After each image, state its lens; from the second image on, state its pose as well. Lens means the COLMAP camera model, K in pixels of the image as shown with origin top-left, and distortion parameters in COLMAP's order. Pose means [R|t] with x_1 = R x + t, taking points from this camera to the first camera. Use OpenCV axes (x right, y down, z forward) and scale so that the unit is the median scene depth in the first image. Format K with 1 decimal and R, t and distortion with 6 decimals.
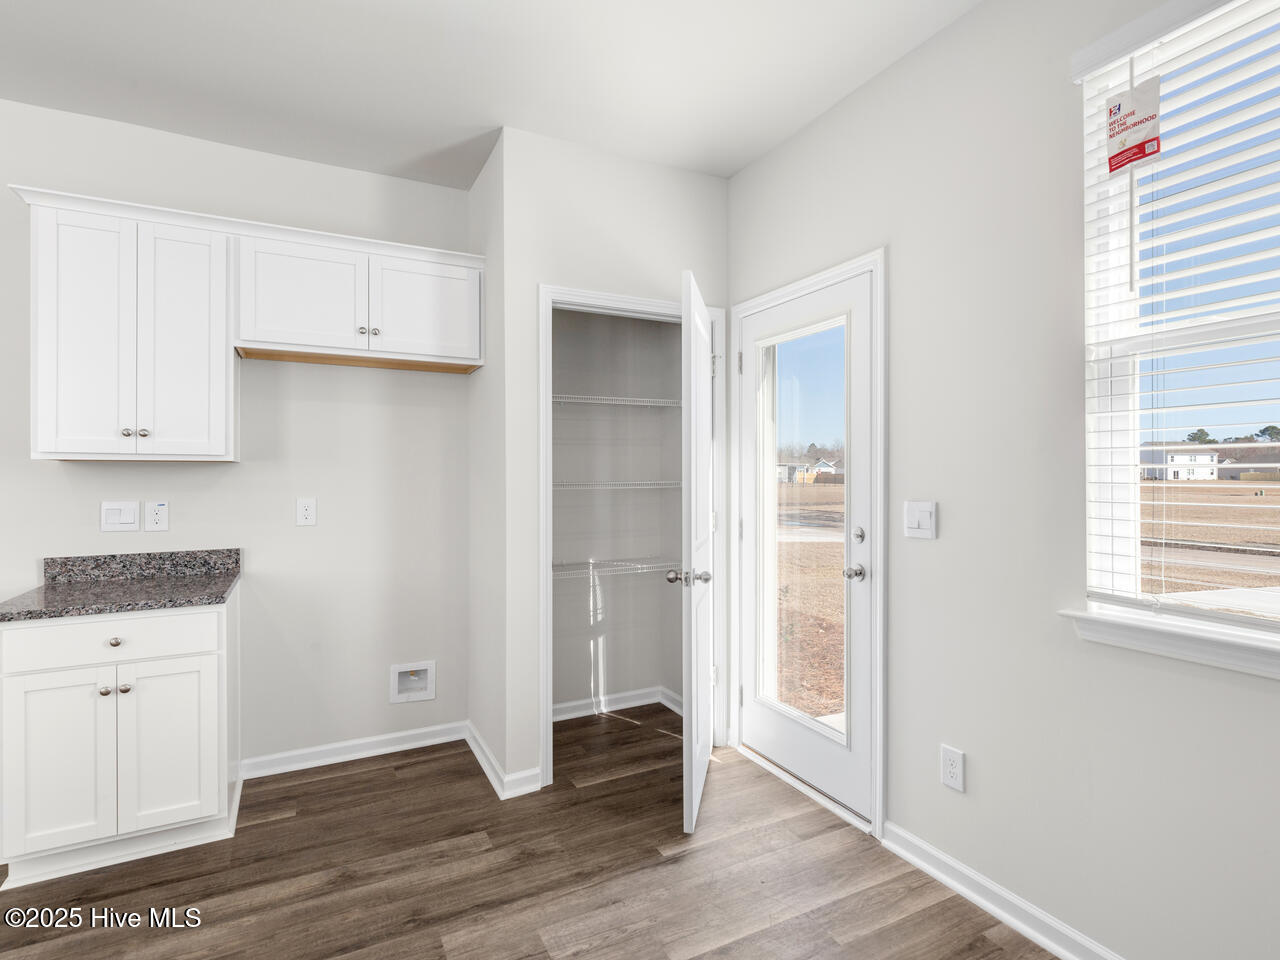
lens RADIAL K [[633.4, 0, 613.5], [0, 633.4, 476.8], [0, 0, 1]] dist [-0.016780, -0.000037]
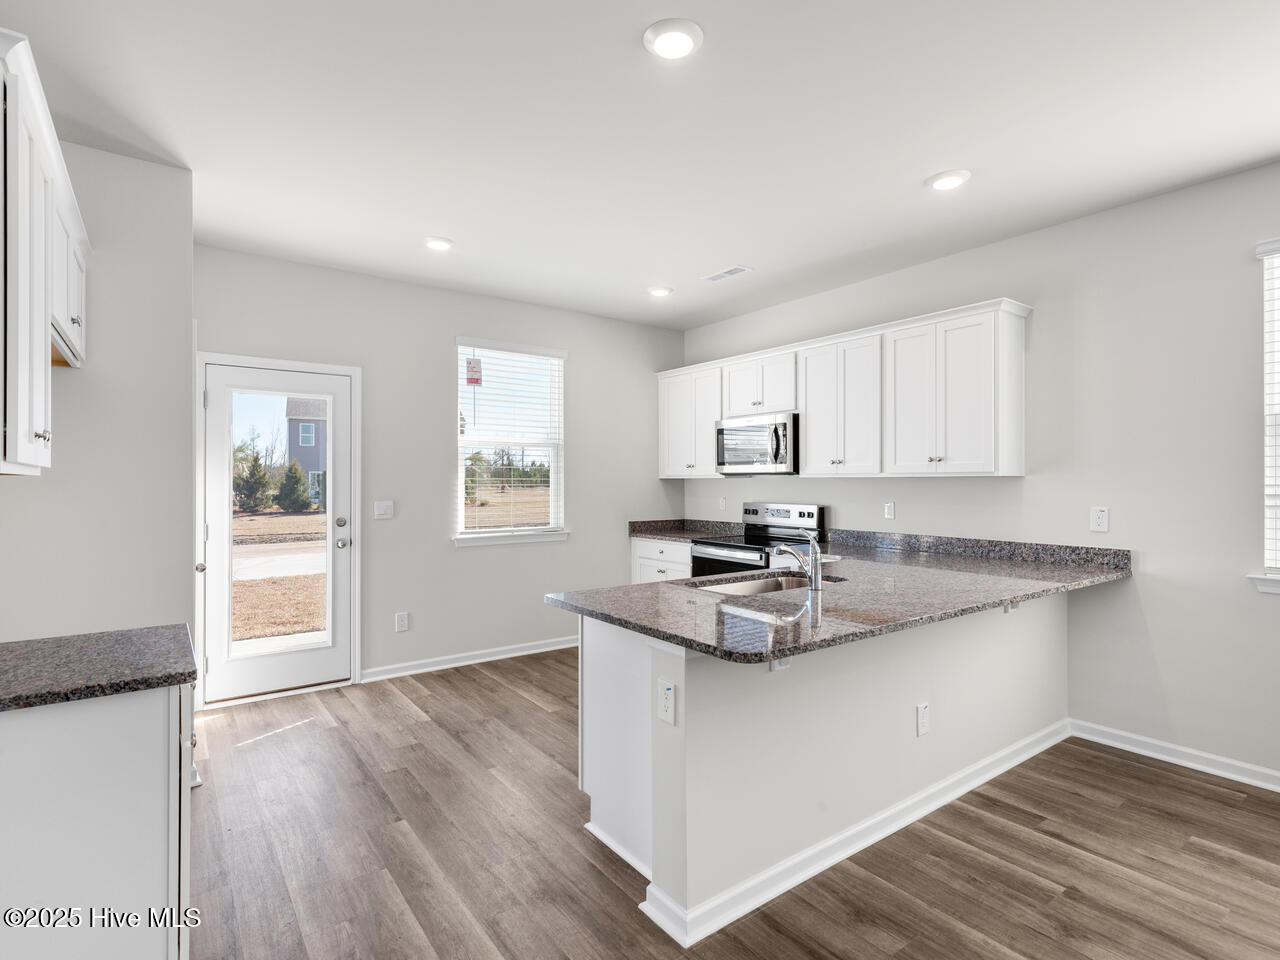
lens RADIAL K [[651.1, 0, 640.0], [0, 651.1, 477.3], [0, 0, 1]] dist [0.007758, -0.001309]
pose [[-0.167026, 0.012237, 0.985877, -1.719202], [0.003555, 0.999924, -0.011809, -0.008228], [-0.985946, 0.001532, -0.167056, 0.524783]]
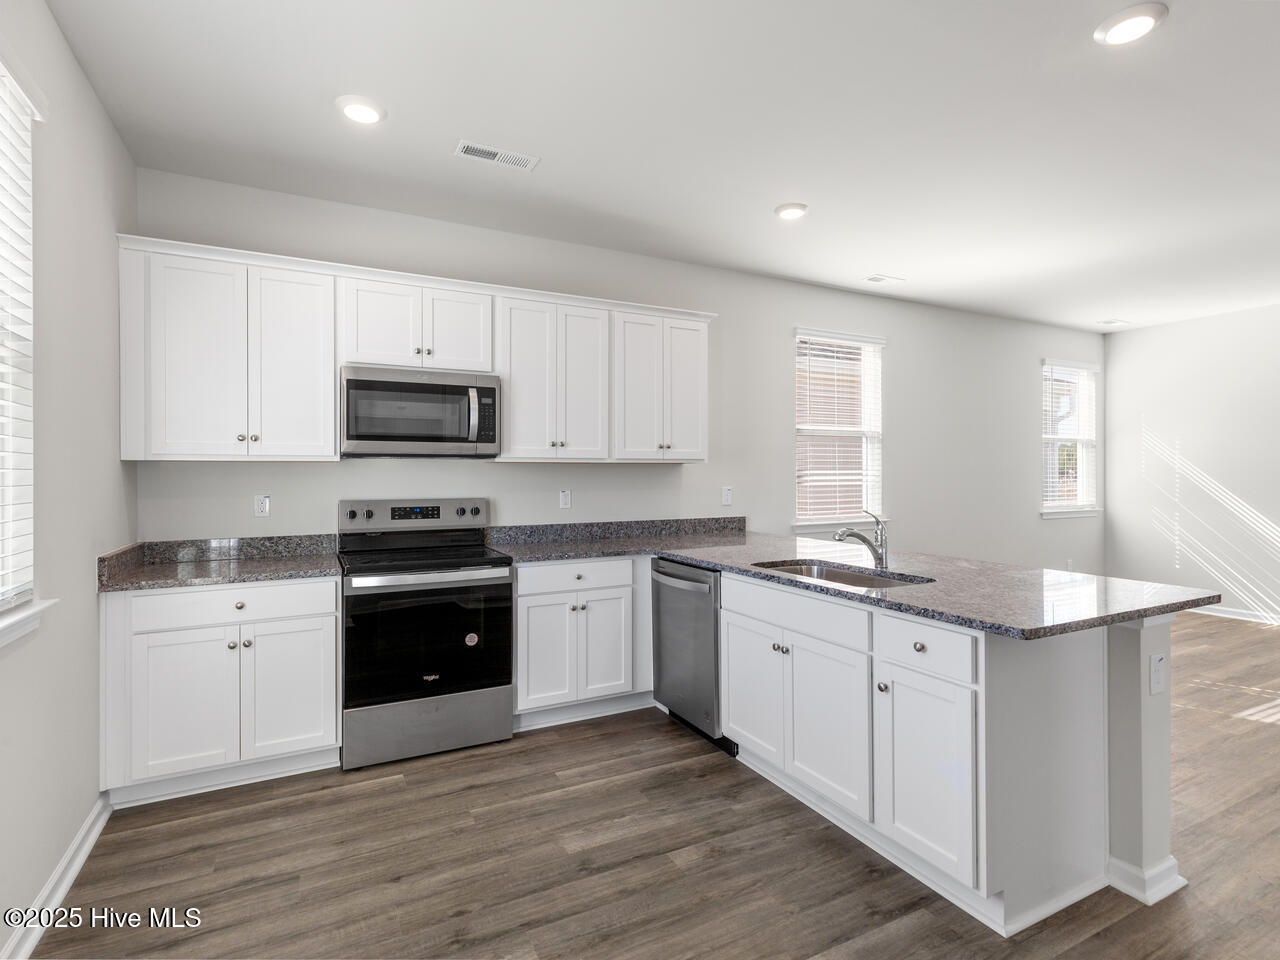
lens RADIAL K [[643.8, 0, 641.0], [0, 643.8, 472.5], [0, 0, 1]] dist [0.004349, -0.000831]
pose [[-0.999926, 0.009343, -0.007737, -0.053801], [0.009343, 0.999956, 0.000142, -0.001292], [0.007738, 0.000070, -0.999970, 1.266738]]
